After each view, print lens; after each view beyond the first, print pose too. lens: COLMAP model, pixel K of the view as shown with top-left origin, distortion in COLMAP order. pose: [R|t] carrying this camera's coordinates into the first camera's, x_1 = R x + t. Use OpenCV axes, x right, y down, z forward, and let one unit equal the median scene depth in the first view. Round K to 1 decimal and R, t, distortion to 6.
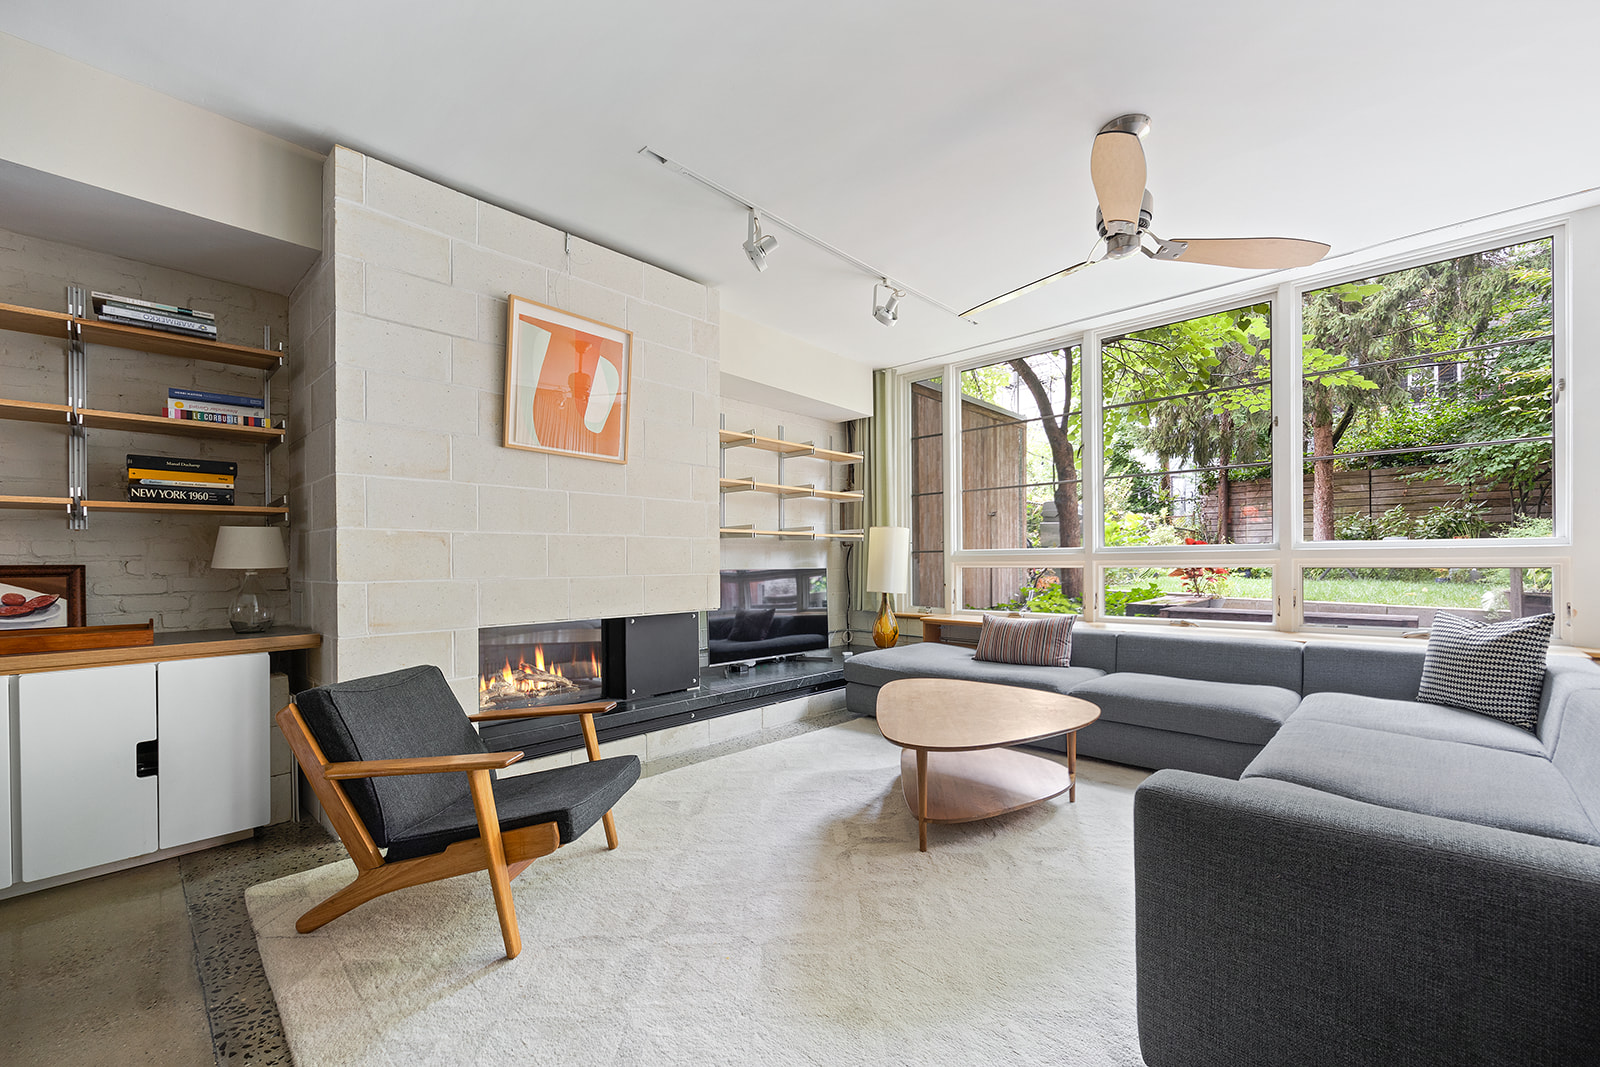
lens RADIAL K [[640.8, 0, 814.7], [0, 640.8, 566.9], [0, 0, 1]] dist [-0.005658, 0.000260]
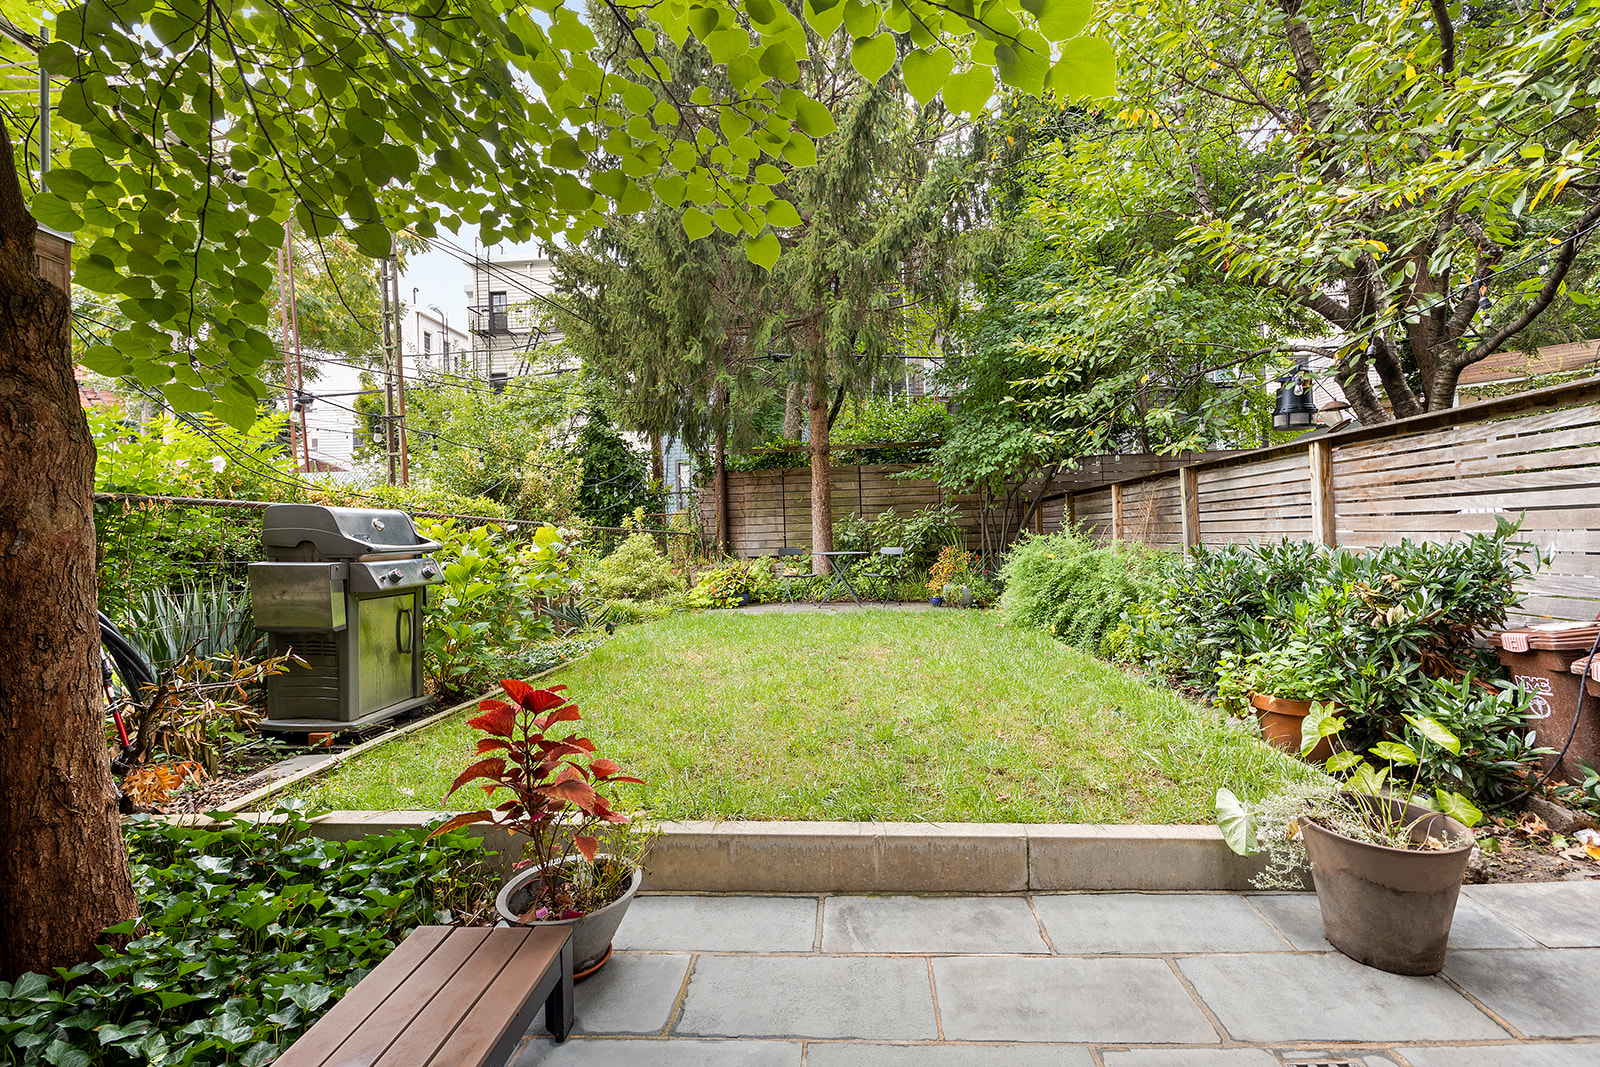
lens RADIAL K [[667.0, 0, 793.7], [0, 667.0, 529.6], [0, 0, 1]] dist [-0.000555, -0.000135]
pose [[0.795800, -0.008262, 0.605503, 0.541098], [0.028099, 0.999334, -0.023294, -0.102517], [-0.604907, 0.035552, 0.795502, 0.741376]]
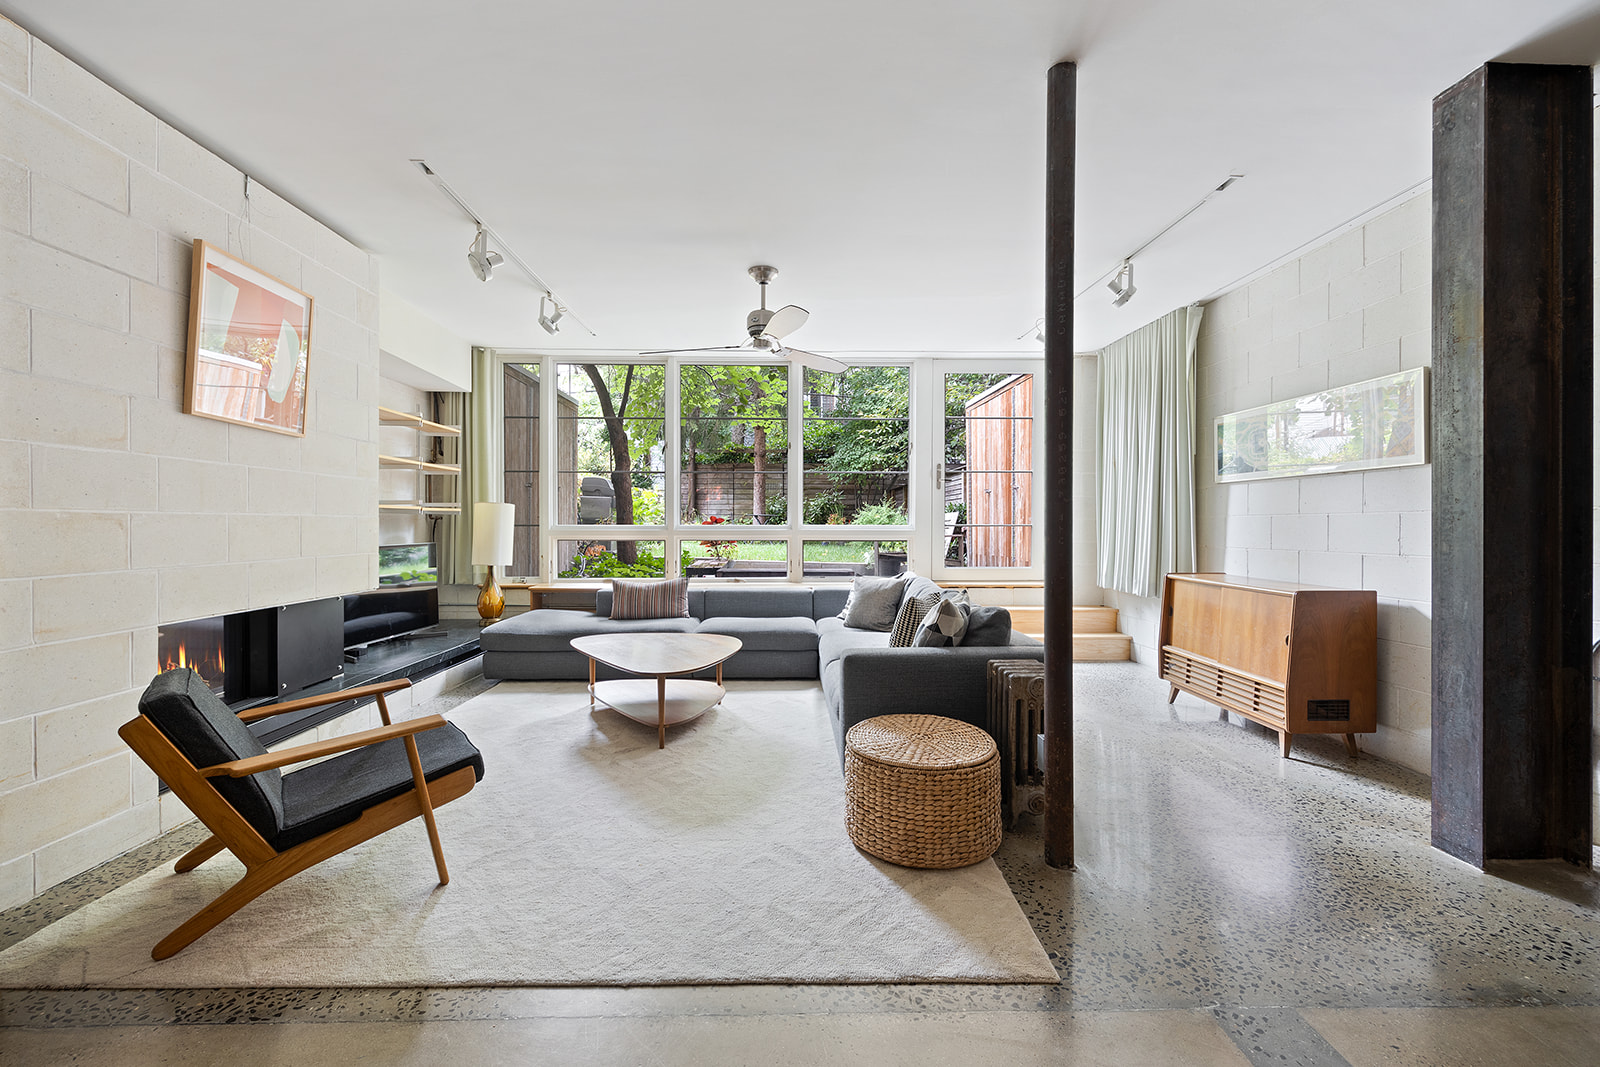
lens RADIAL K [[667.0, 0, 793.7], [0, 667.0, 529.6], [0, 0, 1]] dist [-0.000555, -0.000135]
pose [[0.716092, 0.002905, 0.698000, -0.281615], [-0.002818, 0.999995, -0.001270, -0.017388], [-0.698001, -0.001058, 0.716096, -0.113022]]
